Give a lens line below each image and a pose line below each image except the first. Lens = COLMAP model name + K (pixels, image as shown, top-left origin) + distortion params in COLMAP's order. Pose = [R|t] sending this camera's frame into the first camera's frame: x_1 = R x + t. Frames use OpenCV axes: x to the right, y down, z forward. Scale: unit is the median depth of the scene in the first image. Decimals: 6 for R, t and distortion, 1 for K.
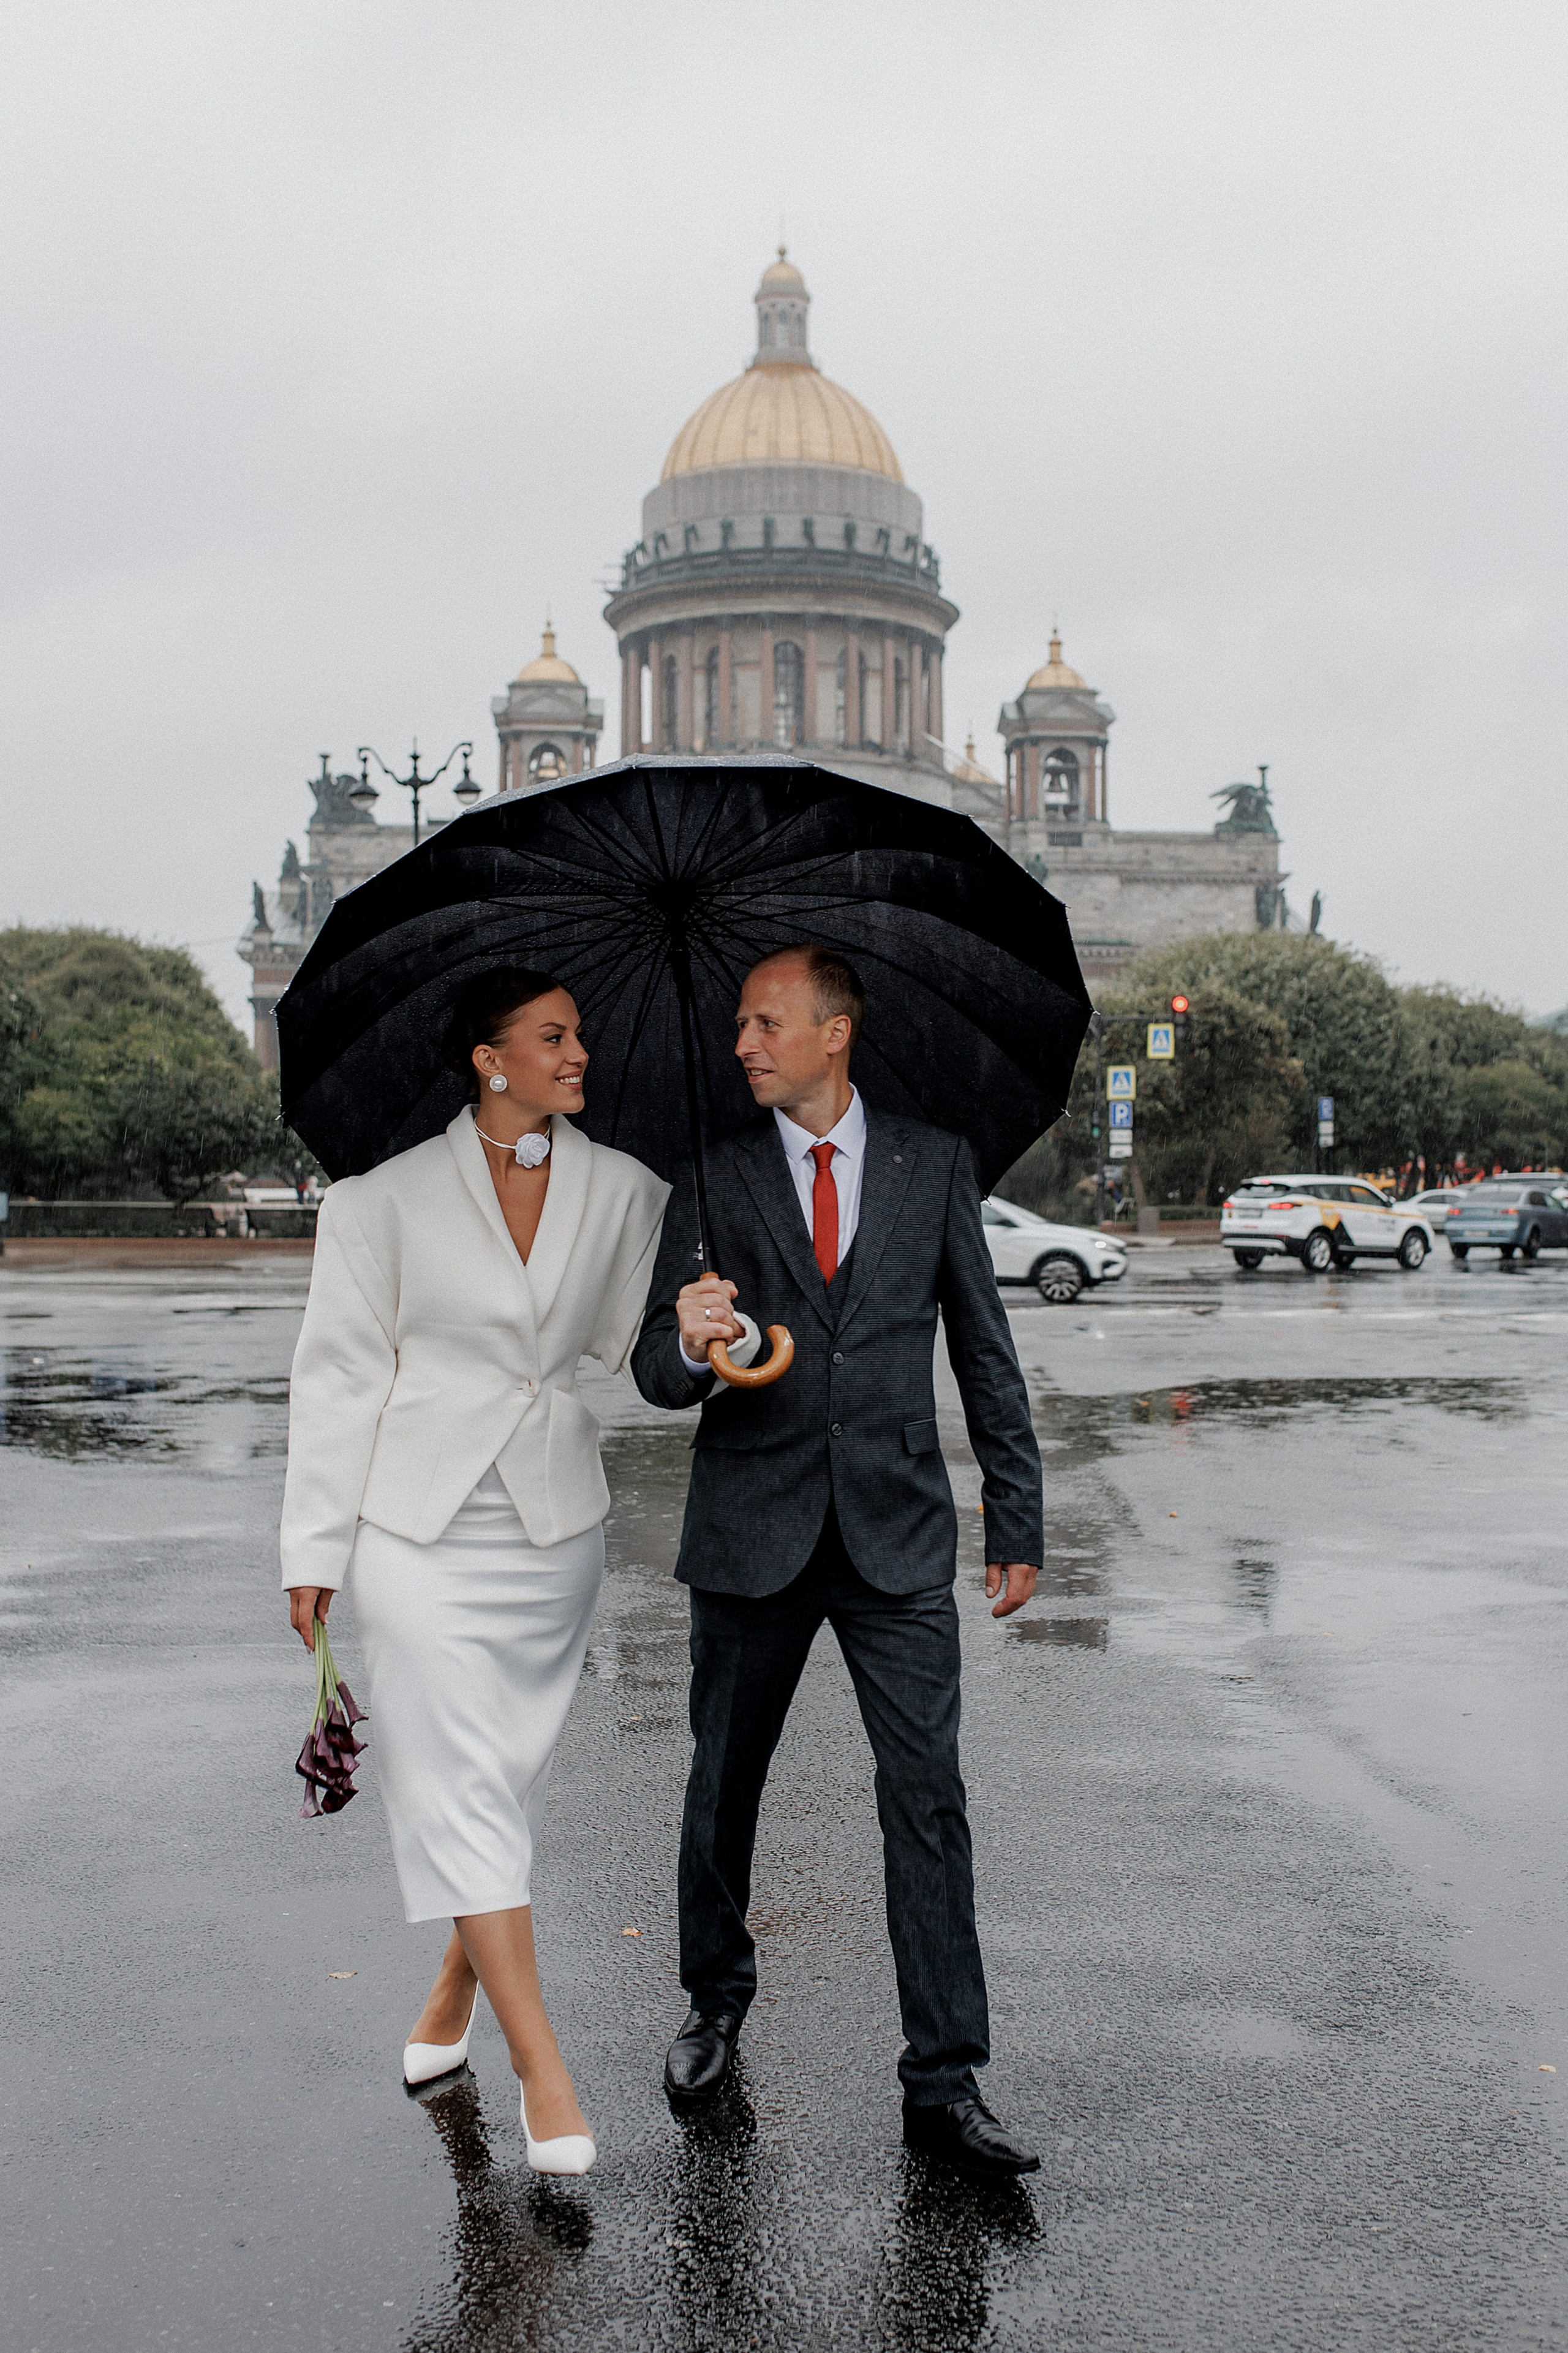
lens RADIAL K [[2411.6, 0, 813.4], [0, 2411.6, 1101.4], [0, 0, 1]] dist [0.007040, 0.006944]
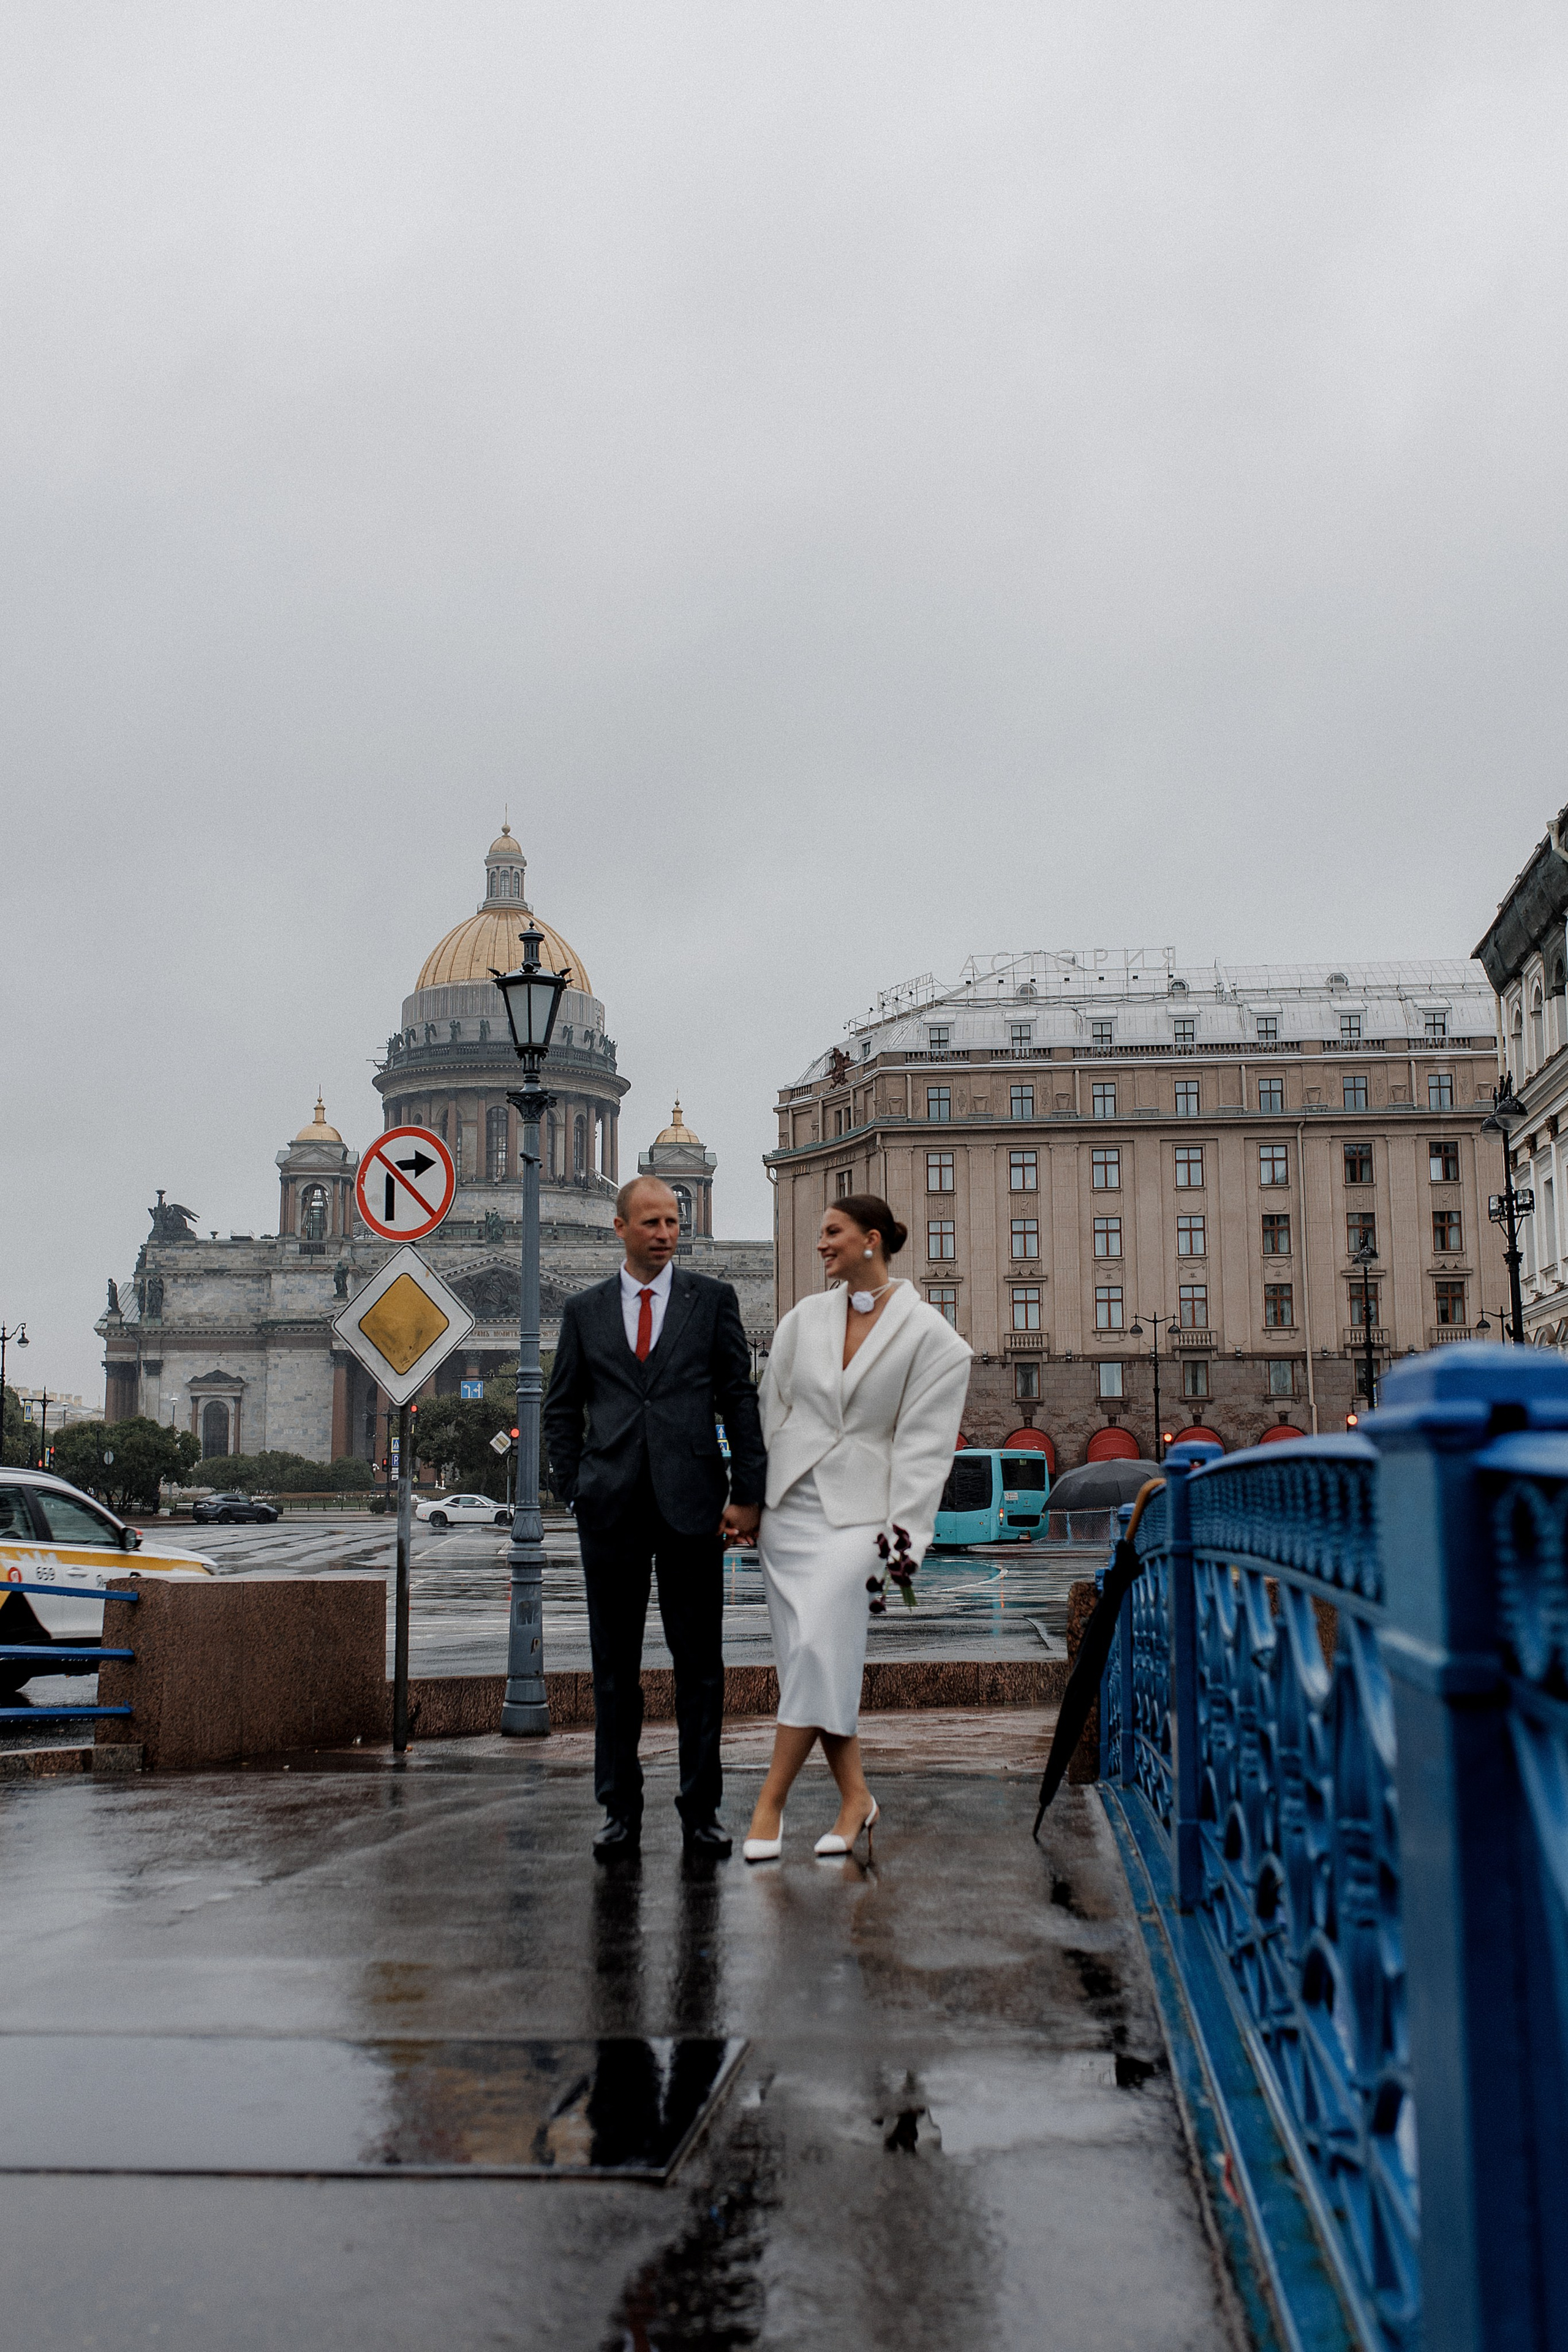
lens RADIAL K [[2330.6, 0, 863.7], [0, 2330.6, 1098.5], [0, 0, 1]] dist [-0.001364, 0.024152]
pose [[0.999443, -0.002383, 0.033281, 0.161897], [0.006832, 0.990926, -0.134234, -0.010398], [-0.032660, 0.134387, 0.990391, -0.371268]]
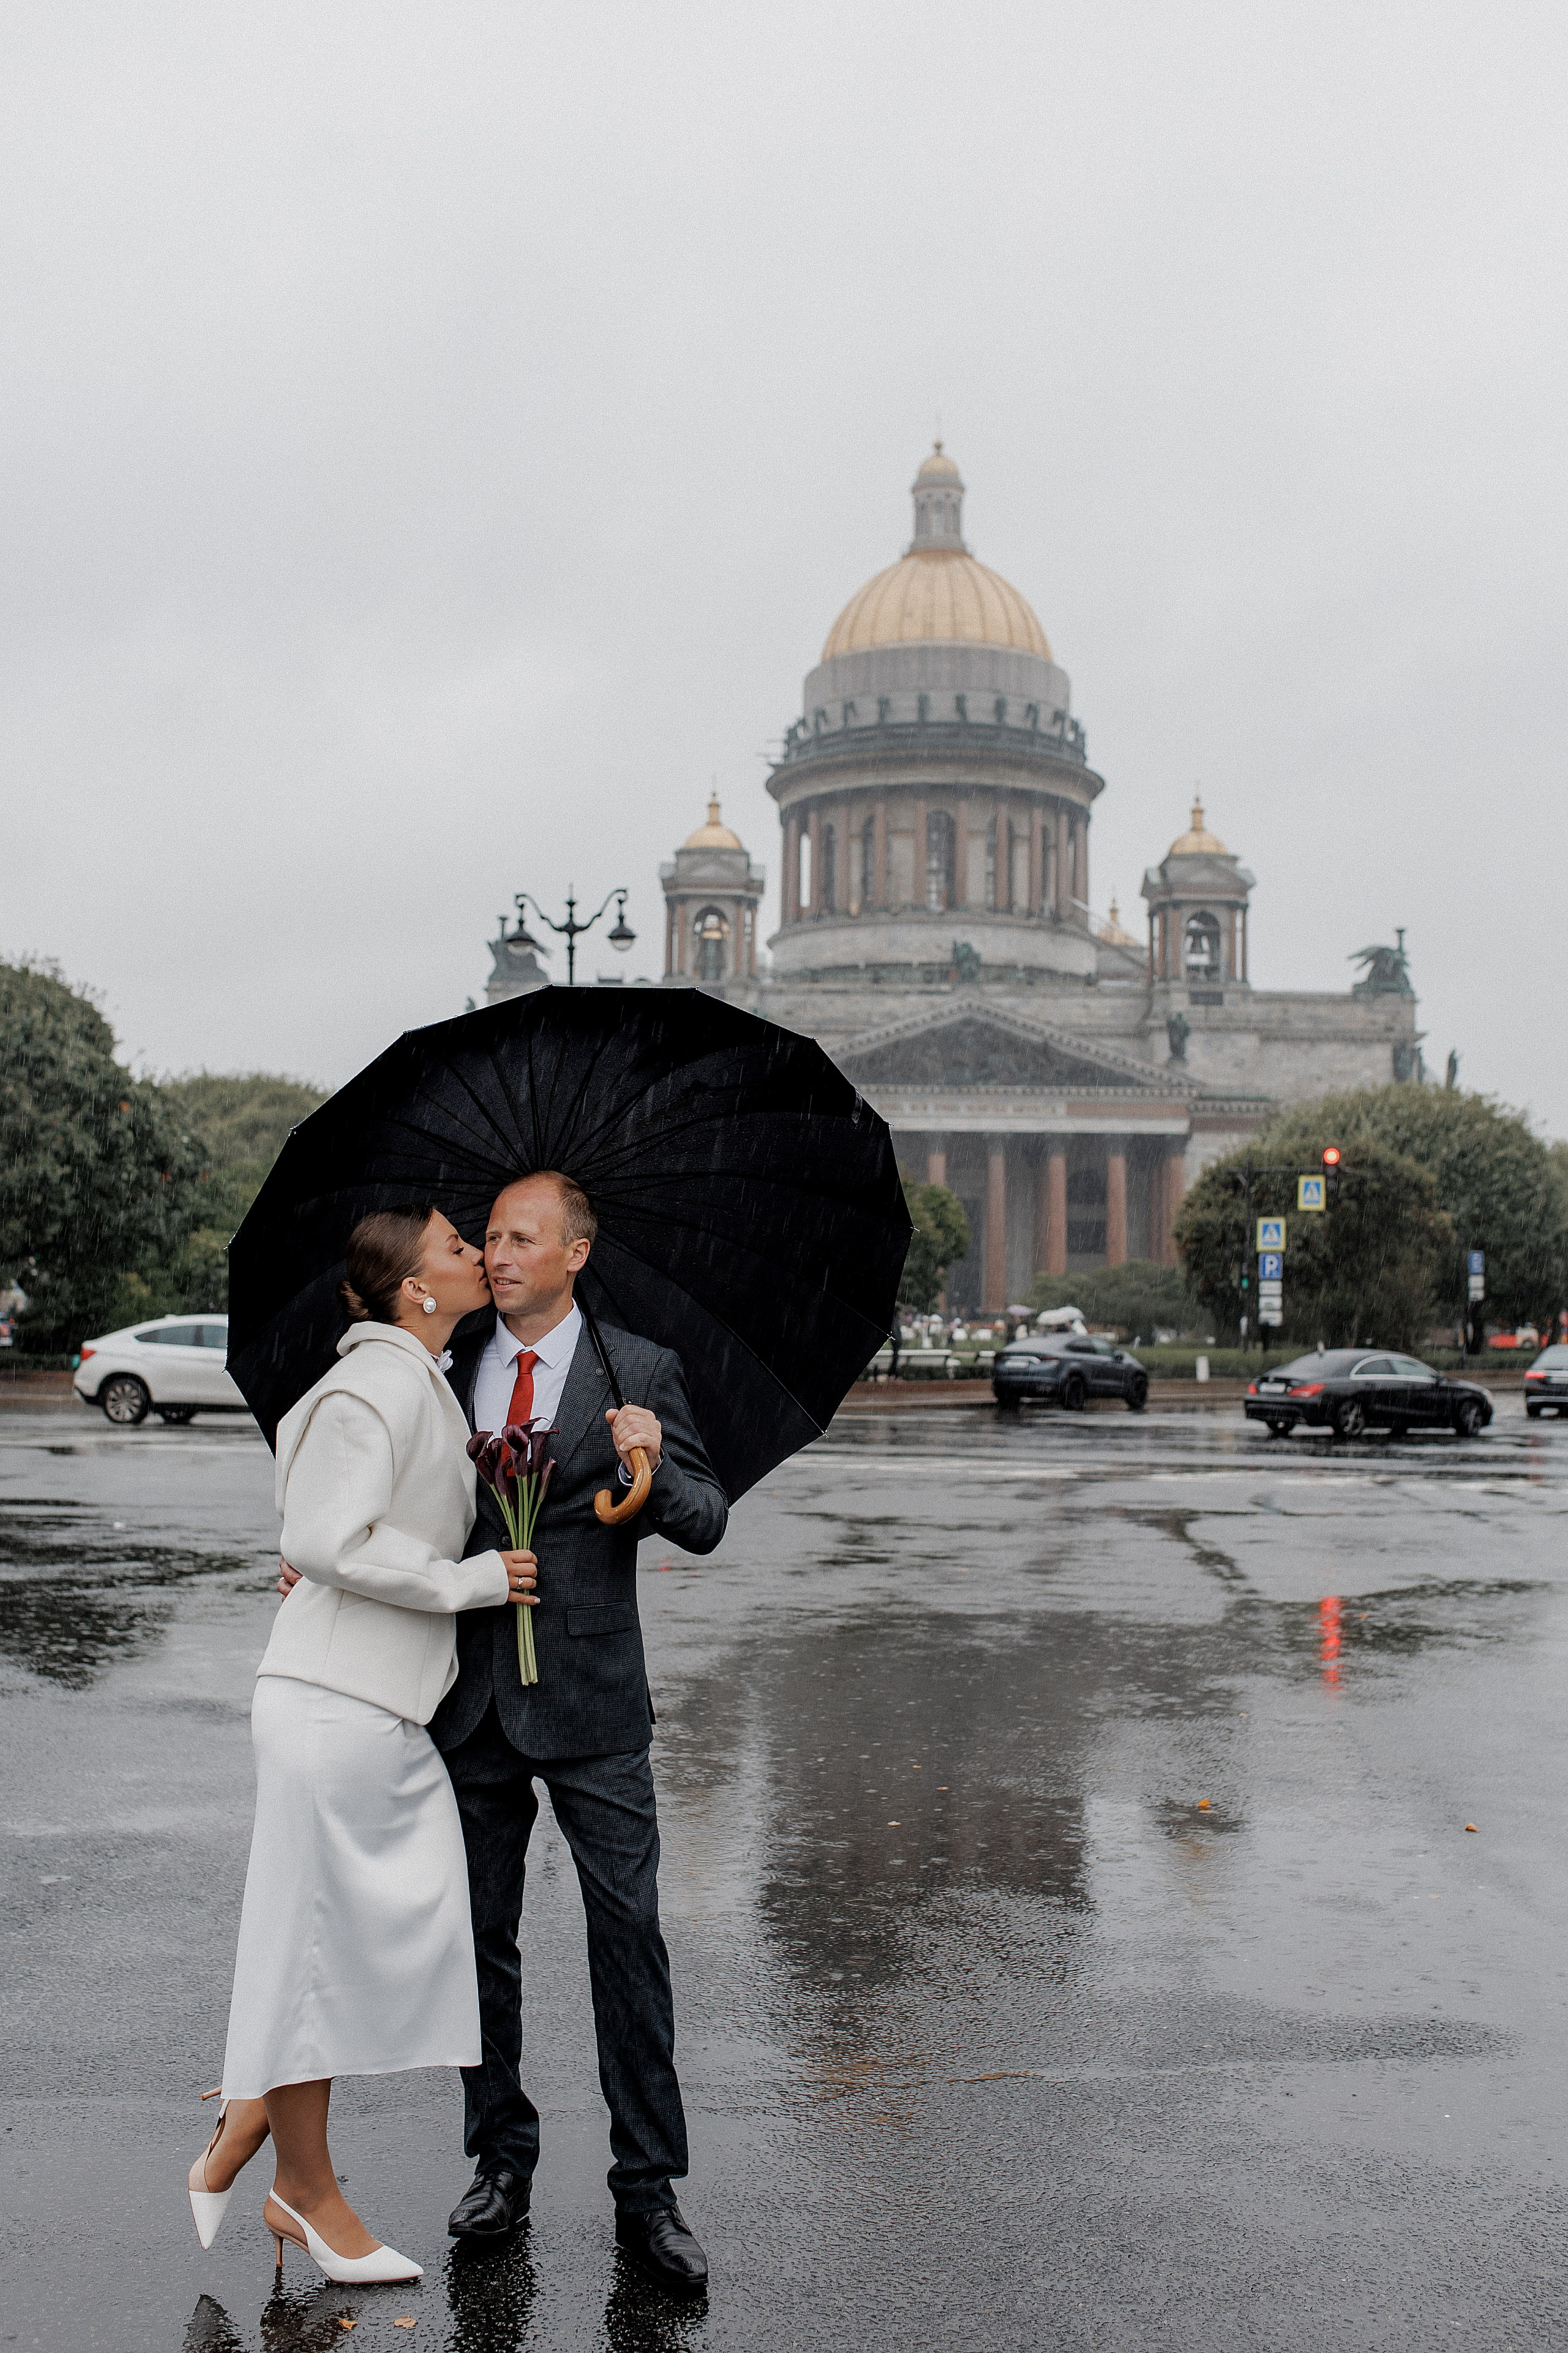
lens RADIAL K [[2266.3, 0, 787.9], [0, 2266.3, 1155.7], [0, 0, 1]] dist [0.005964, 0.000549]
pose [[0.997071, 0.009008, -0.075951, -0.000407], [-0.012060, 0.999134, -0.039825, -0.000152], [0.075527, 0.040625, 0.996316, 0.016944]]
